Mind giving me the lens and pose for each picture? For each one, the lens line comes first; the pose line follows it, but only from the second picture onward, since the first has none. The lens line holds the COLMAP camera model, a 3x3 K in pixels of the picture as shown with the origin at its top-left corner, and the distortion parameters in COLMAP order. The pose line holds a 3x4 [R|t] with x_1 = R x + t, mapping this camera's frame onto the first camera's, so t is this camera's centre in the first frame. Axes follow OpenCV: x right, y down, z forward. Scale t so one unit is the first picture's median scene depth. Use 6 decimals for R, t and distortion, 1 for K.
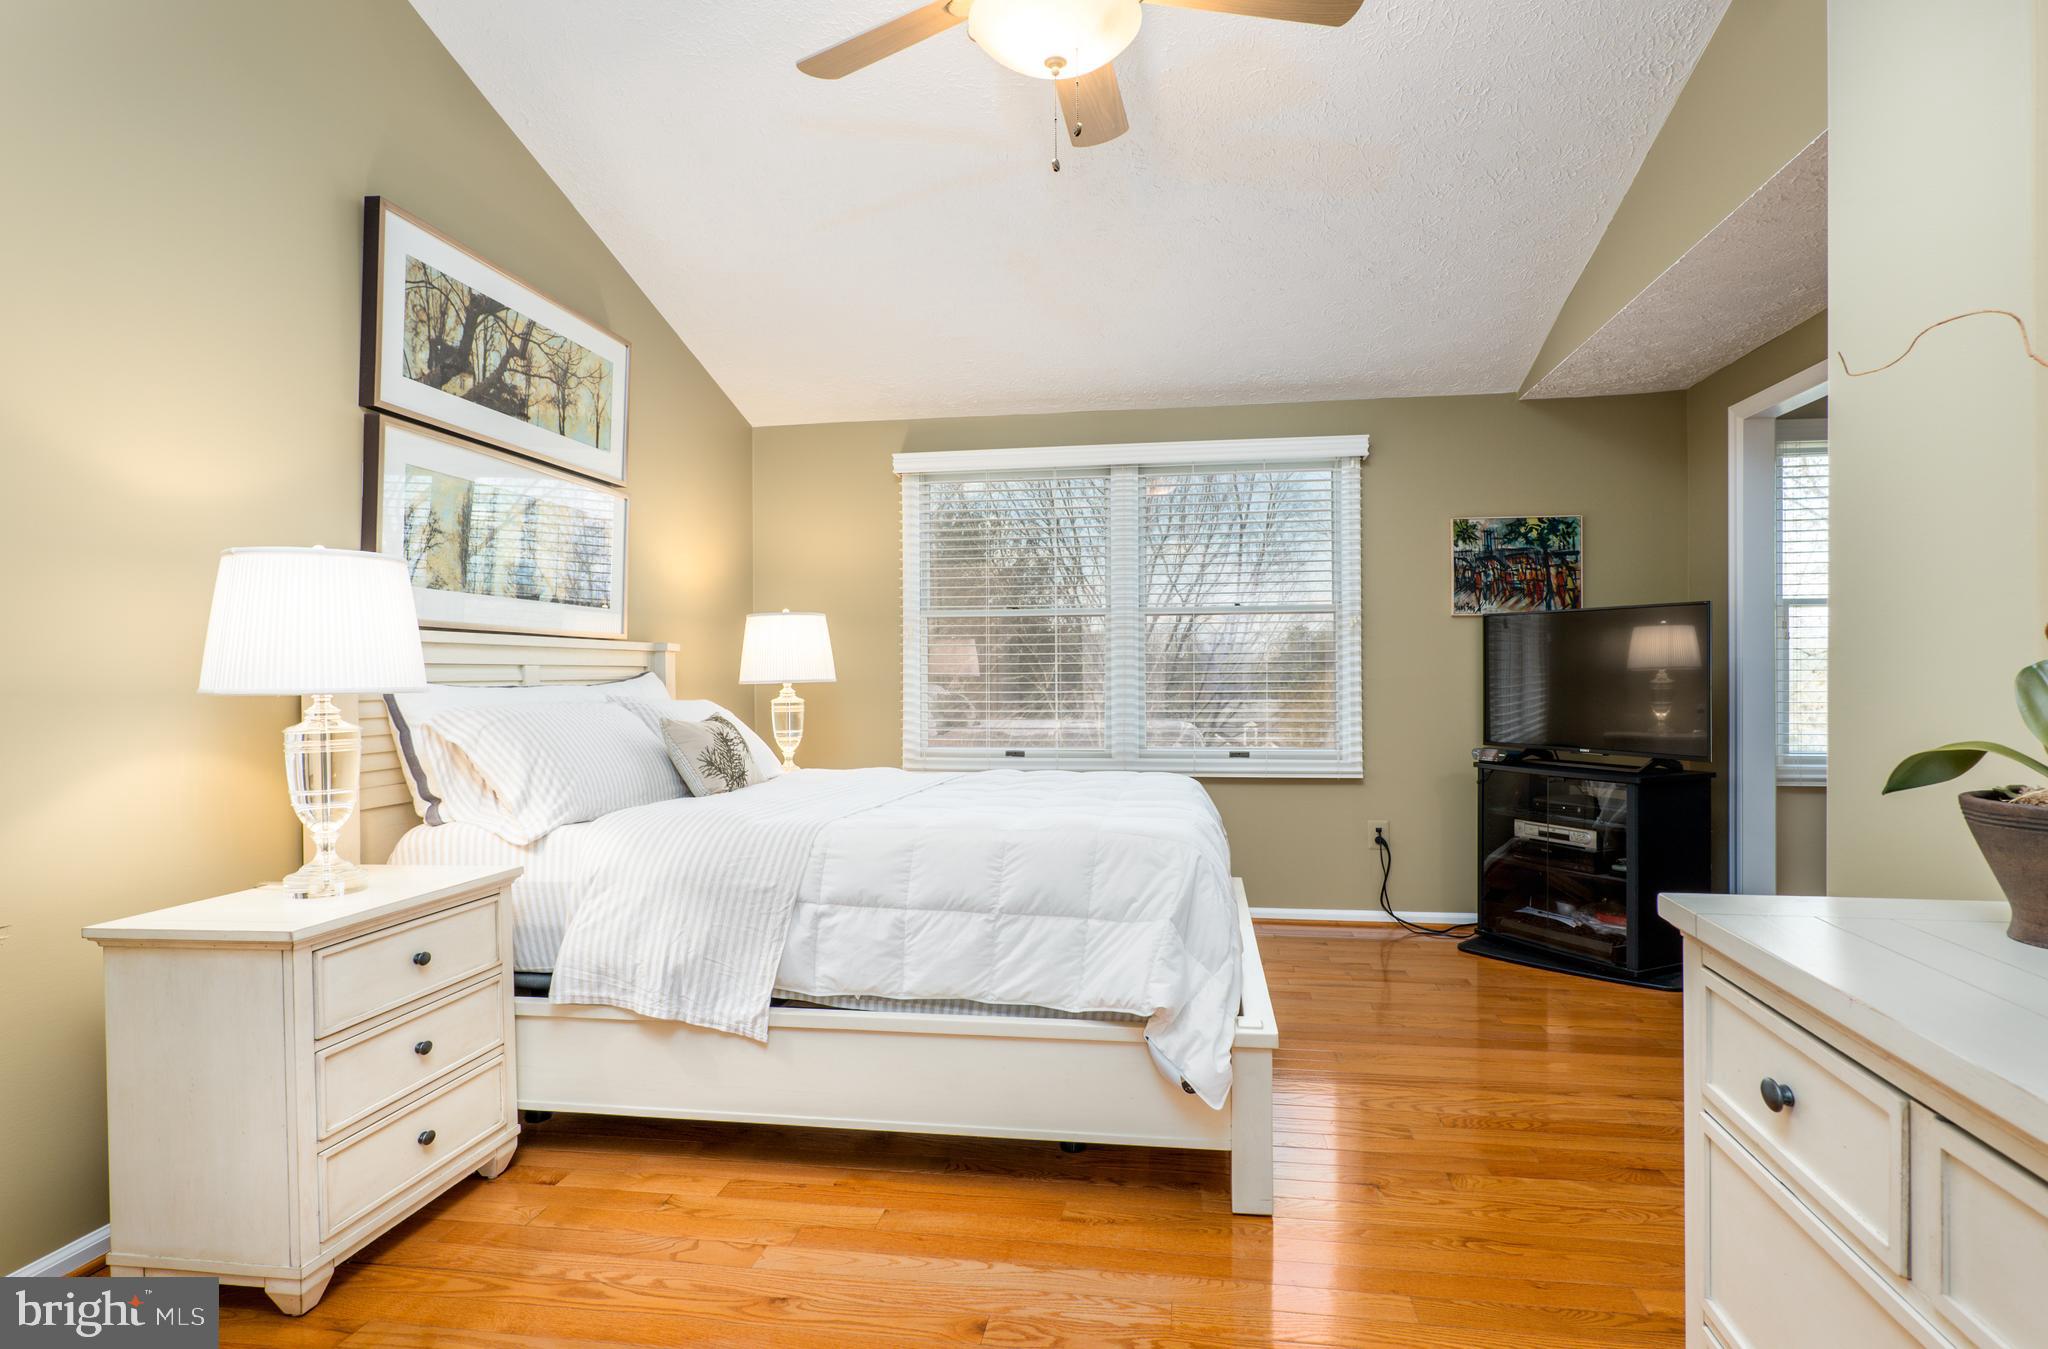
lens RADIAL K [[1075.2, 0, 1028.9], [0, 1075.2, 677.7], [0, 0, 1]] dist [-0.005685, 0.001129]
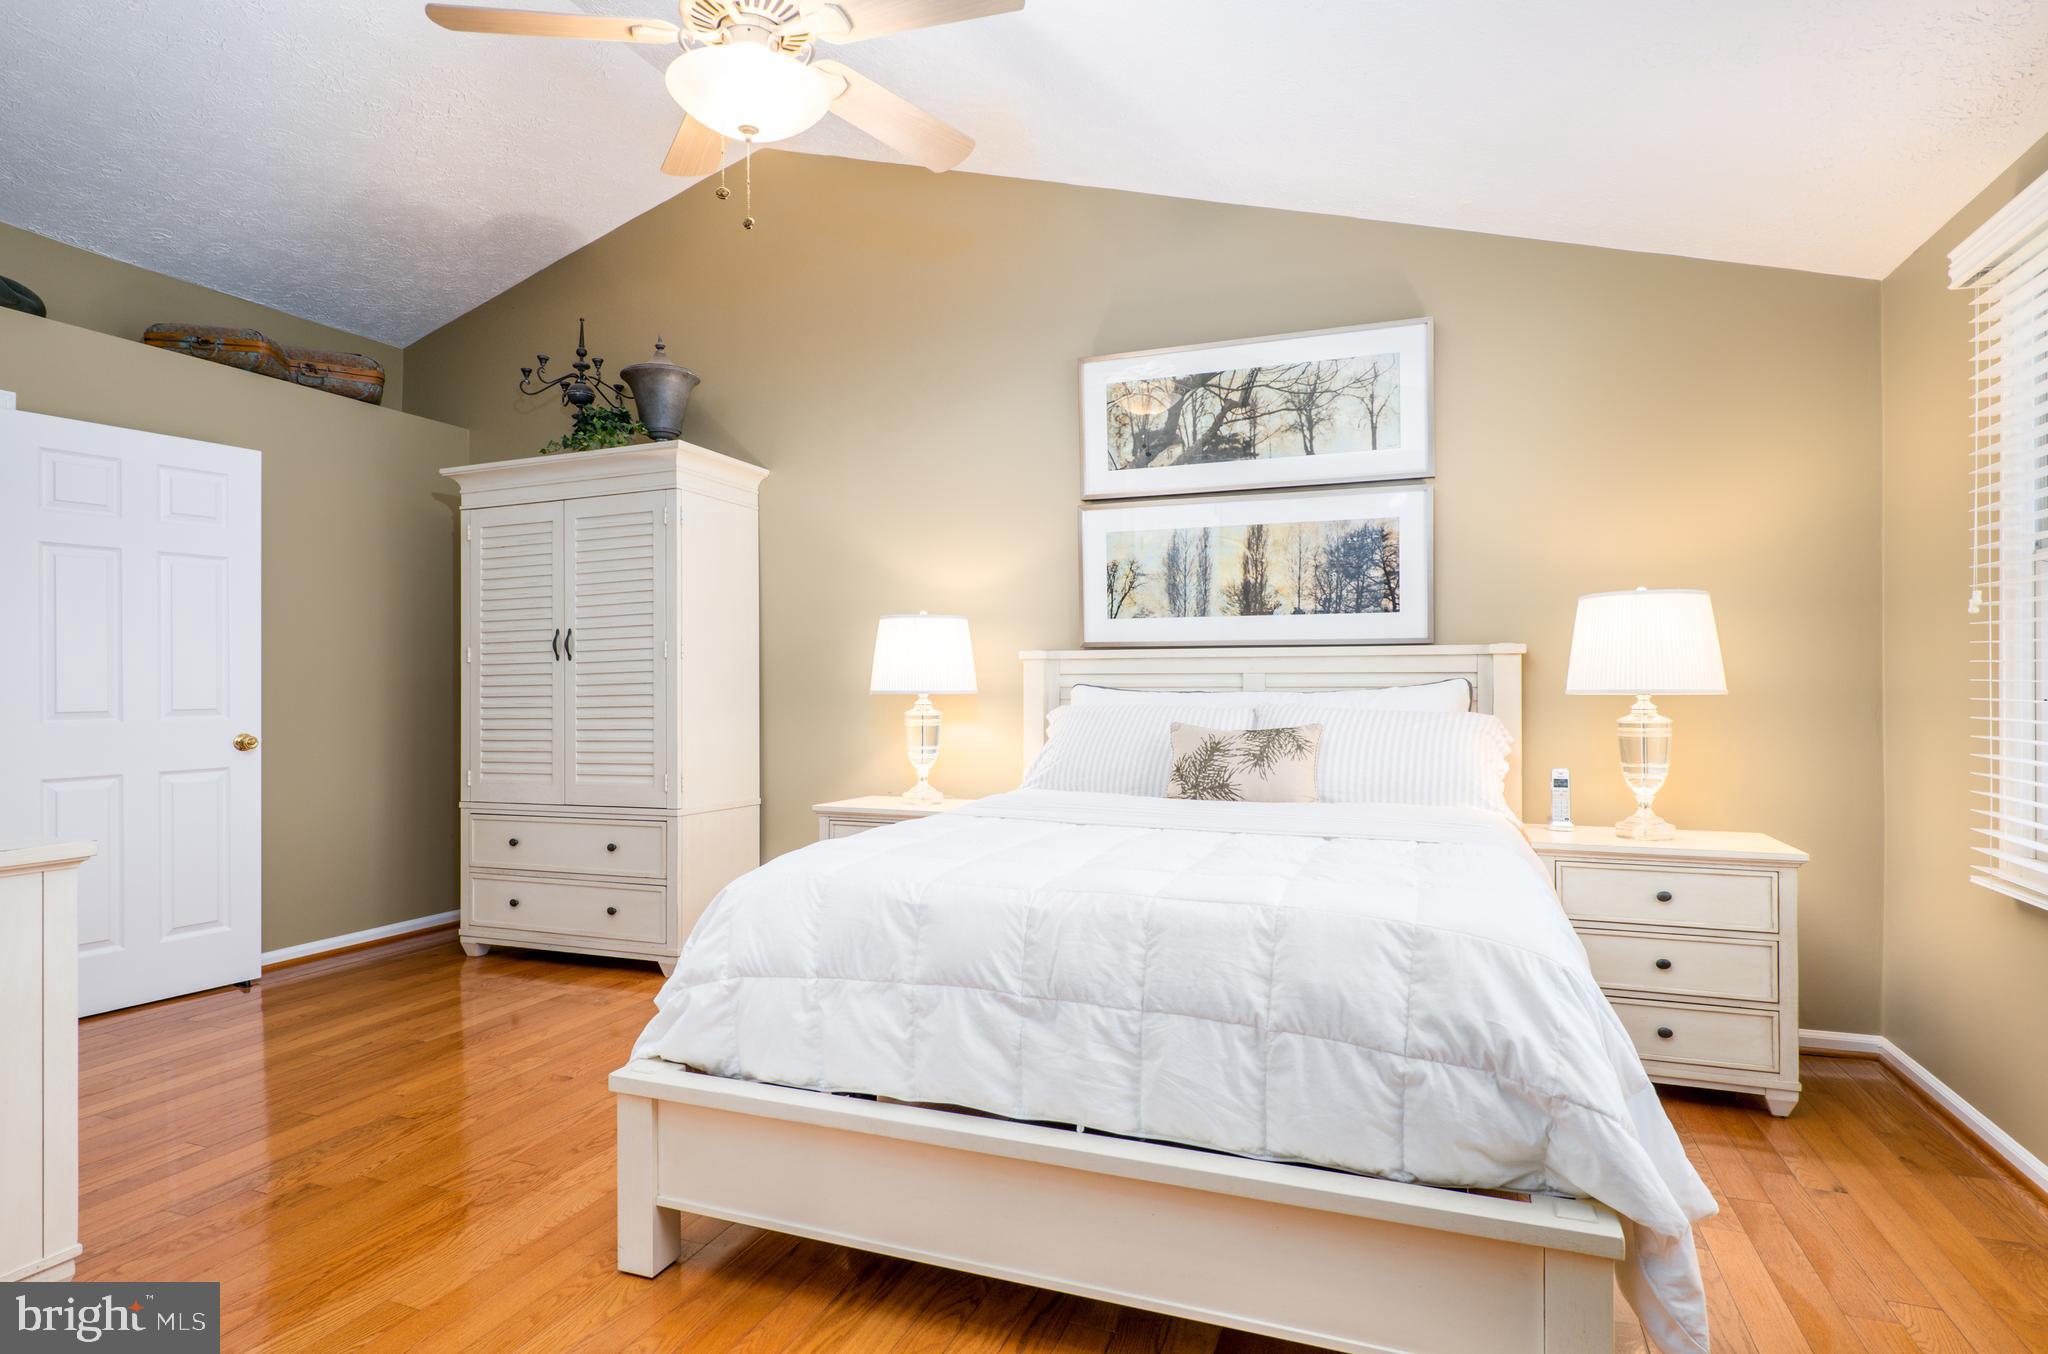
lens RADIAL K [[1075.2, 0, 1029.6], [0, 1075.2, 679.4], [0, 0, 1]] dist [-0.005685, 0.001129]
pose [[-0.201391, 0.011628, -0.979442, 0.717967], [0.004230, 0.999931, 0.011001, -0.018685], [0.979502, -0.001928, -0.201426, 1.022652]]
